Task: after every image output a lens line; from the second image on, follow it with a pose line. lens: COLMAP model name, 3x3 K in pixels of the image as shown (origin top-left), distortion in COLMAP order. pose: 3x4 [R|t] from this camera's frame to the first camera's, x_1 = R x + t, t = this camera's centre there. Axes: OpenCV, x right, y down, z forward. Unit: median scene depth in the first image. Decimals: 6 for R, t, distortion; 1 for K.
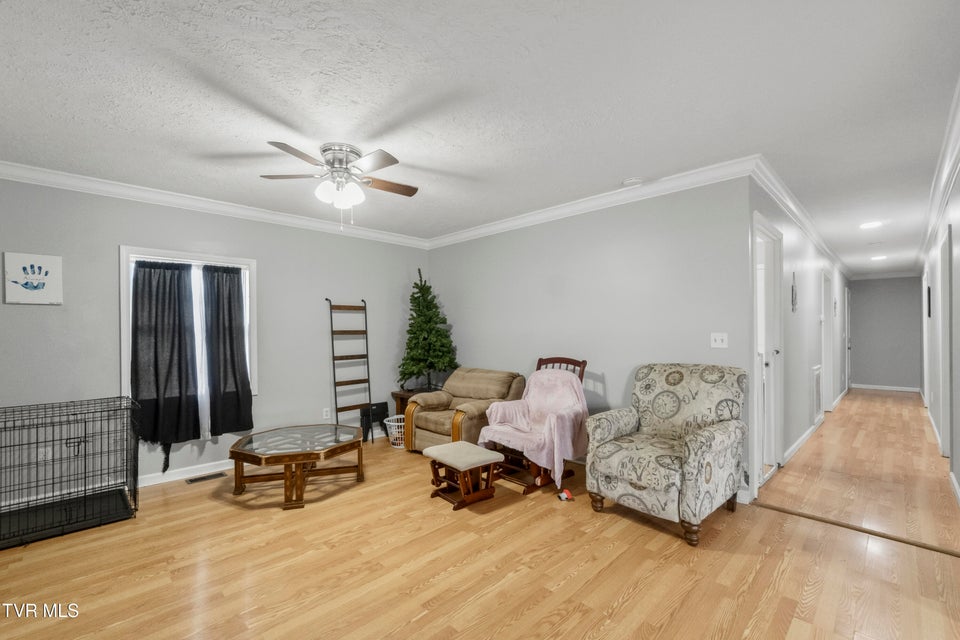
lens RADIAL K [[415.3, 0, 481.2], [0, 415.3, 331.5], [0, 0, 1]] dist [0.001357, 0.000076]
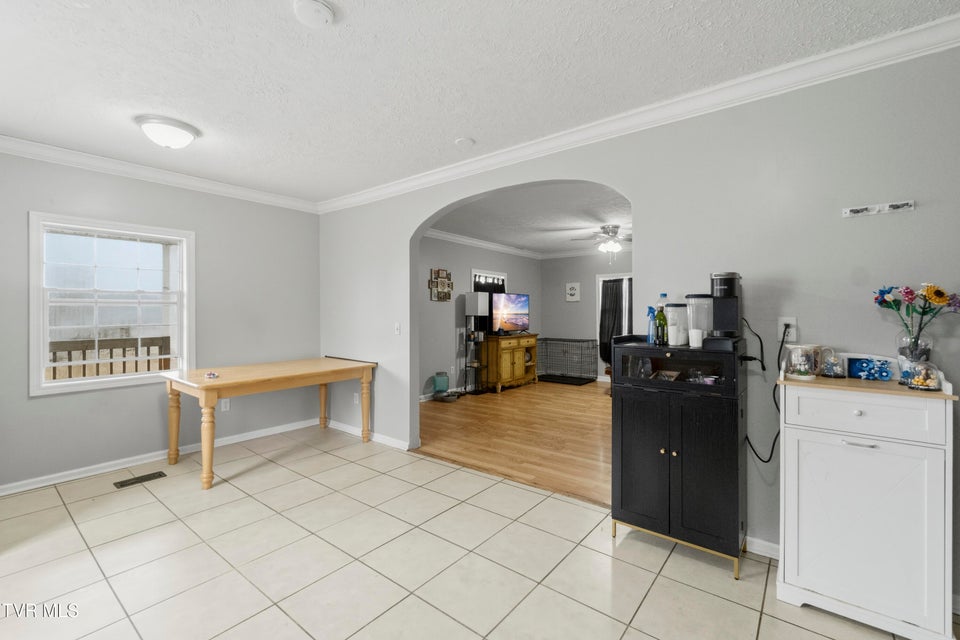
lens RADIAL K [[419.2, 0, 483.9], [0, 419.2, 315.8], [0, 0, 1]] dist [-0.003712, -0.000392]
pose [[0.117758, 0.013680, -0.992948, 1.369990], [-0.002844, 0.999906, 0.013439, -0.007777], [0.993038, 0.001241, 0.117786, 0.102783]]
